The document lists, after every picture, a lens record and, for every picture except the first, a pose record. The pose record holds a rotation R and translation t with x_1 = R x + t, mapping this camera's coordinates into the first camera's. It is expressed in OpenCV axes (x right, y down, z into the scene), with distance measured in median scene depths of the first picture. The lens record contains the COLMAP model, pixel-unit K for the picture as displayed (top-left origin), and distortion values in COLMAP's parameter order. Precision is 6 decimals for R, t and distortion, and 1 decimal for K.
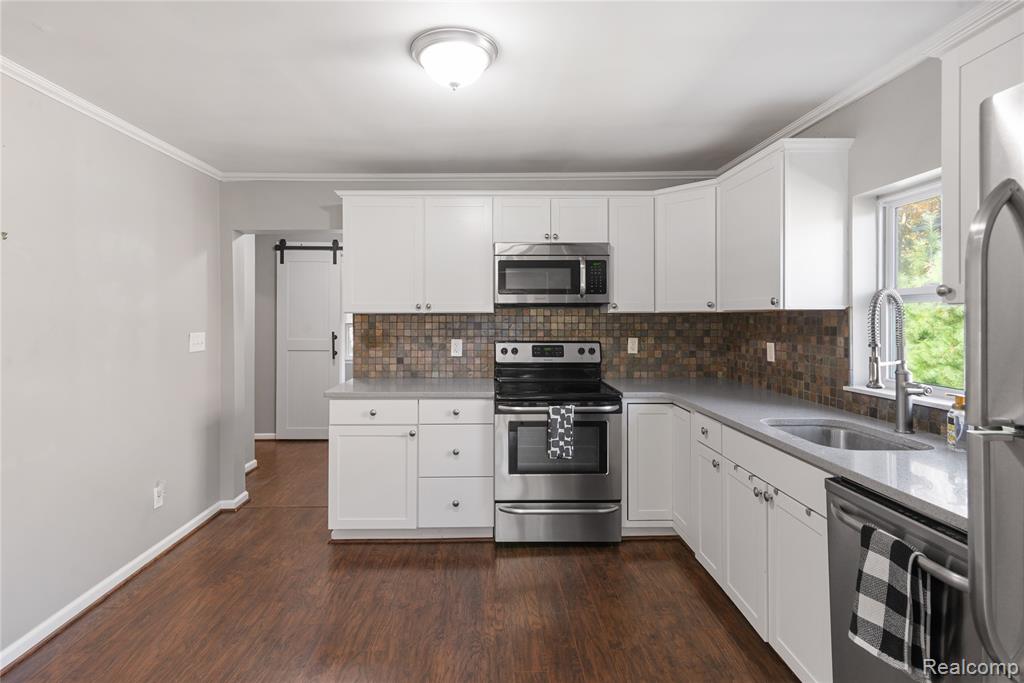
lens RADIAL K [[485.3, 0, 494.4], [0, 485.3, 343.2], [0, 0, 1]] dist [0.000830, -0.000075]
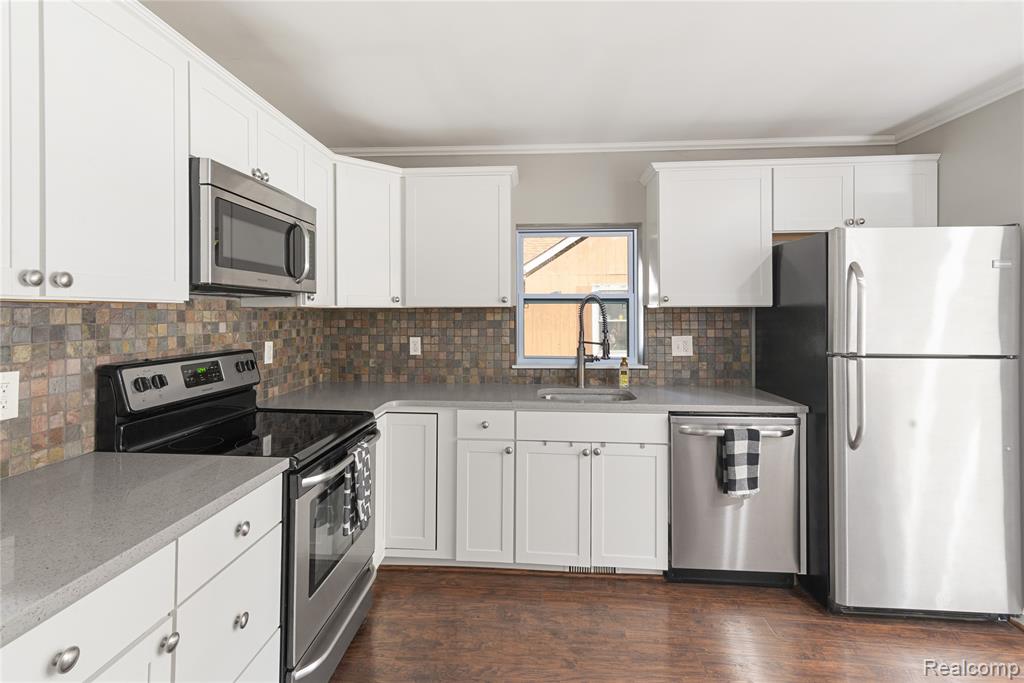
lens RADIAL K [[501.4, 0, 502.7], [0, 501.4, 319.9], [0, 0, 1]] dist [0.002171, 0.000077]
pose [[0.100142, -0.014146, 0.994873, -0.454934], [0.050048, 0.998705, 0.009163, -0.035287], [-0.993714, 0.048874, 0.100720, 0.631088]]
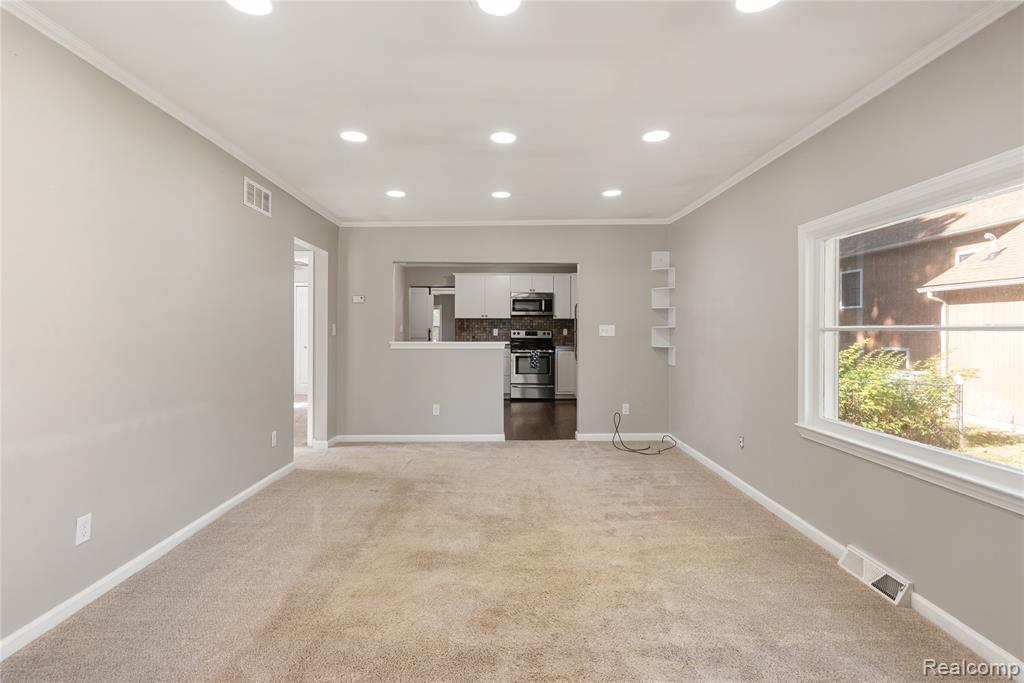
lens RADIAL K [[501.4, 0, 502.7], [0, 501.4, 319.9], [0, 0, 1]] dist [0.002171, 0.000077]
pose [[0.999922, 0.004885, 0.011505, -0.076399], [-0.004023, 0.997266, -0.073780, 0.149360], [-0.011834, 0.073728, 0.997208, -1.748621]]
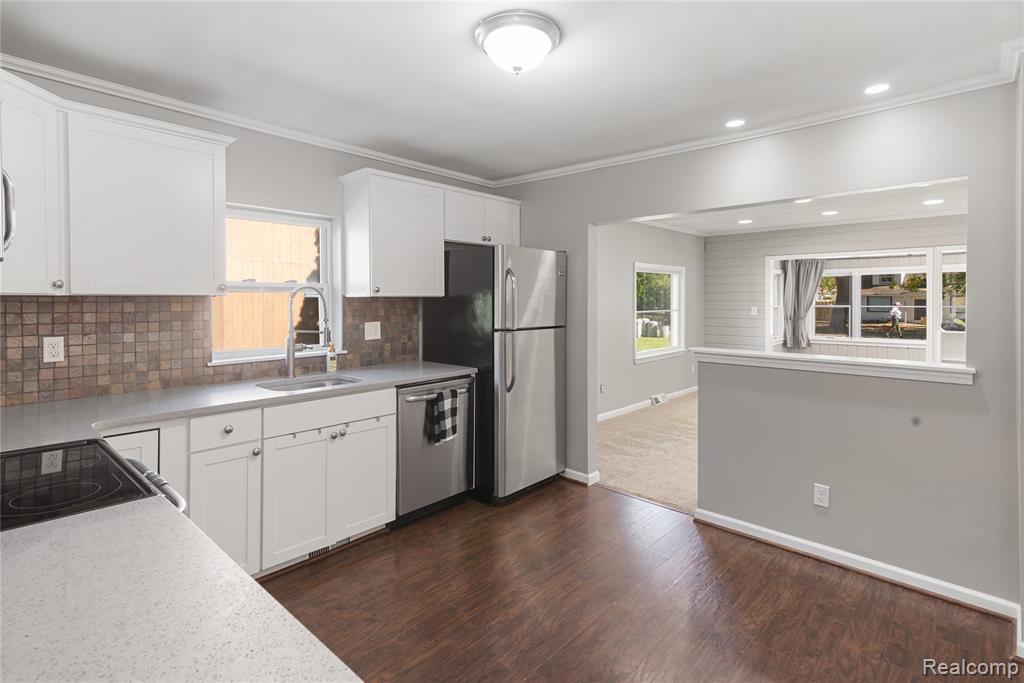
lens RADIAL K [[501.4, 0, 502.7], [0, 501.4, 319.9], [0, 0, 1]] dist [0.002171, 0.000077]
pose [[-0.727492, -0.026589, 0.685601, -0.424958], [0.034586, 0.996557, 0.075347, -0.055729], [-0.685244, 0.078526, -0.724068, 0.981119]]
